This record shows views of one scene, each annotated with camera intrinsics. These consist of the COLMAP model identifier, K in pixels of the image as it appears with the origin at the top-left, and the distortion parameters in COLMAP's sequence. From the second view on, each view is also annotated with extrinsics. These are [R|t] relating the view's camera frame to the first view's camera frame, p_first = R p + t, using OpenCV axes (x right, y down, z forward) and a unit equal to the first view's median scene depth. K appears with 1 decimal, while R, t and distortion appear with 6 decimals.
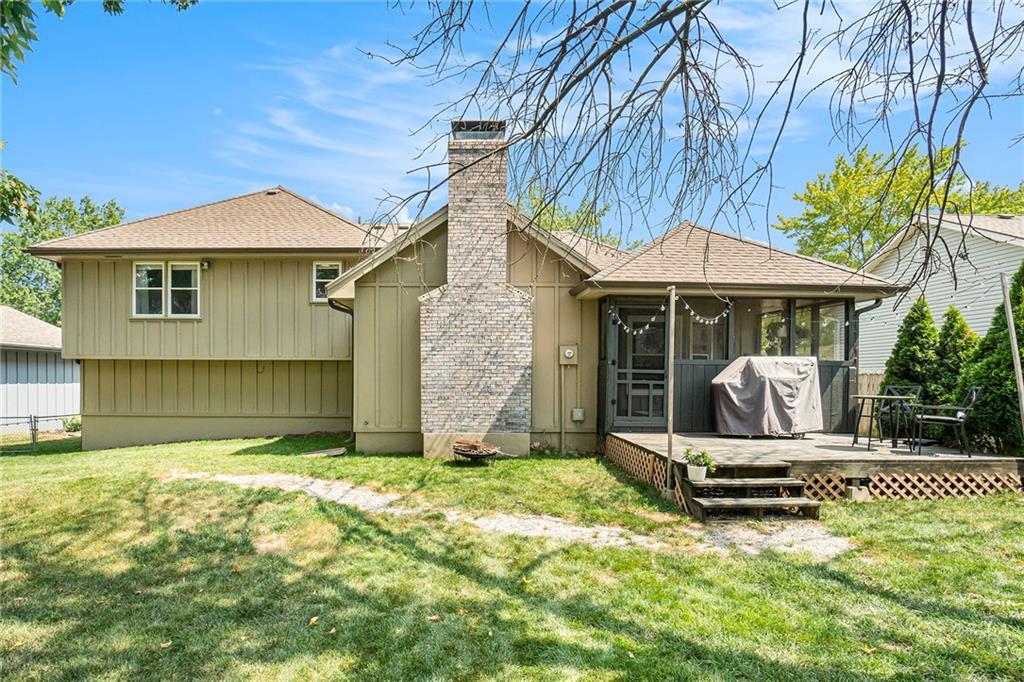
lens RADIAL K [[557.1, 0, 512.3], [0, 557.1, 391.4], [0, 0, 1]] dist [-0.018086, -0.000082]
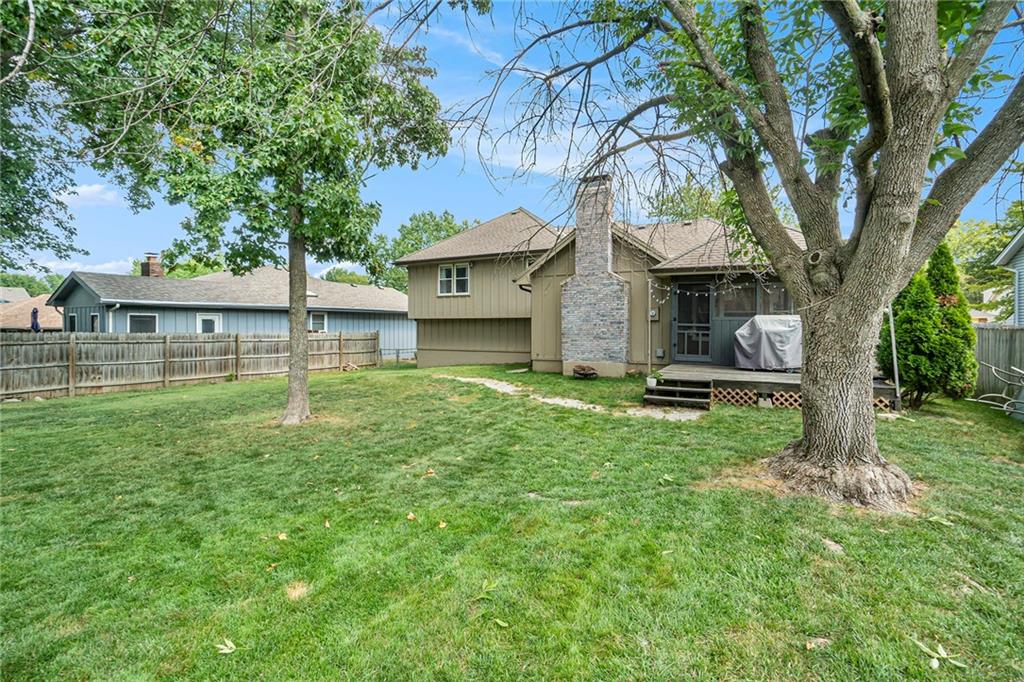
lens RADIAL K [[469.0, 0, 511.1], [0, 469.0, 328.7], [0, 0, 1]] dist [-0.000011, 0.000371]
pose [[0.871793, 0.001275, -0.489872, 0.397992], [-0.010817, 0.999803, -0.016647, 0.000922], [0.489754, 0.019812, 0.871635, -0.330249]]
